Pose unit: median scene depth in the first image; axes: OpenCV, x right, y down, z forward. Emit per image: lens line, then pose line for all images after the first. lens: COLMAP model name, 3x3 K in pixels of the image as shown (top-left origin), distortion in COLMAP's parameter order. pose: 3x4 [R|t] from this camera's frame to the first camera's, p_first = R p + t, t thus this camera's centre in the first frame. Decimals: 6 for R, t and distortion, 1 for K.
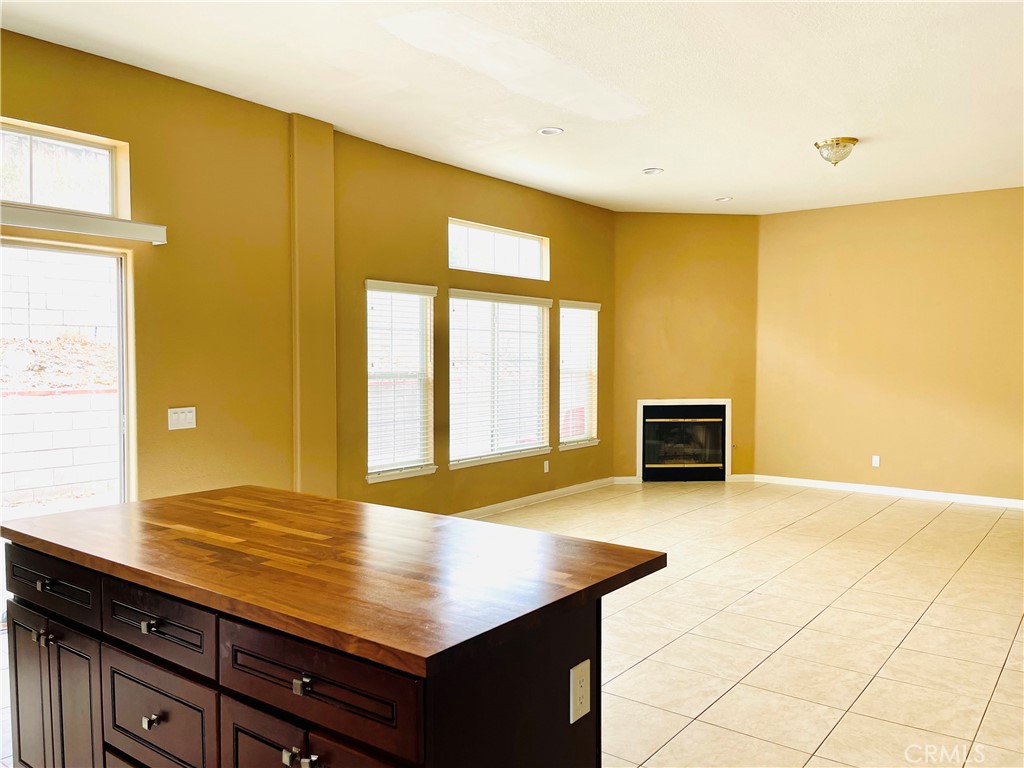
lens RADIAL K [[807.5, 0, 480.2], [0, 807.5, 385.8], [0, 0, 1]] dist [0.059078, -0.064494]
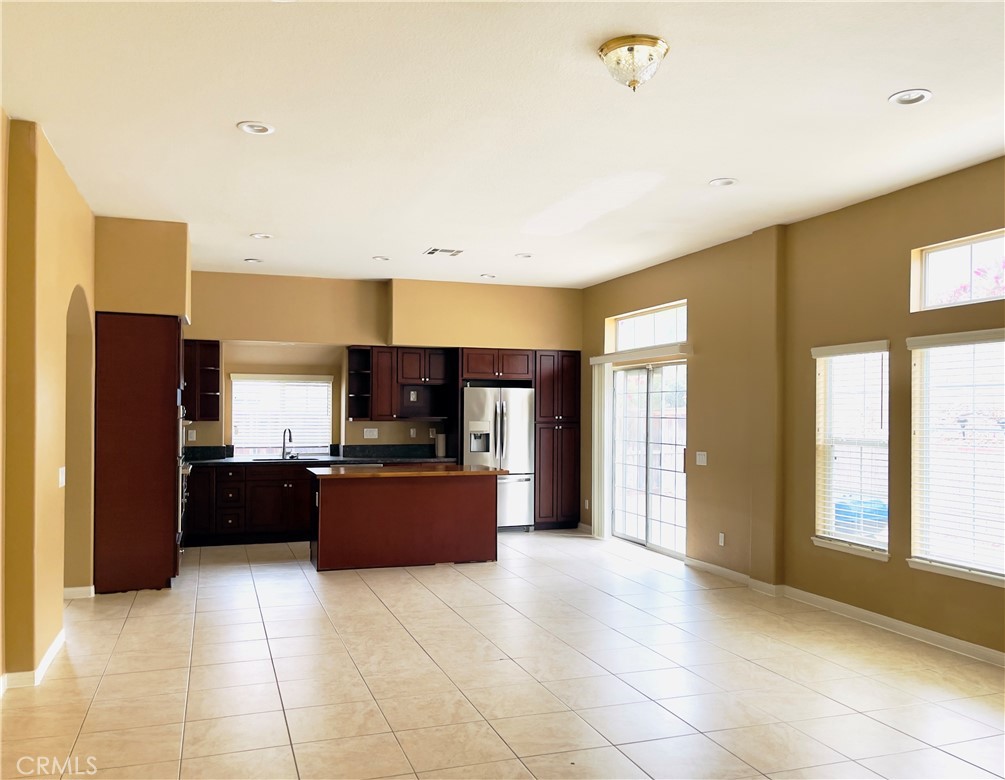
lens RADIAL K [[878.4, 0, 550.8], [0, 878.4, 407.8], [0, 0, 1]] dist [0.007596, 0.002736]
pose [[-0.510380, -0.010052, -0.859890, 1.200468], [-0.039572, 0.999147, 0.011808, -0.064307], [0.859038, 0.040054, -0.510343, 1.539370]]
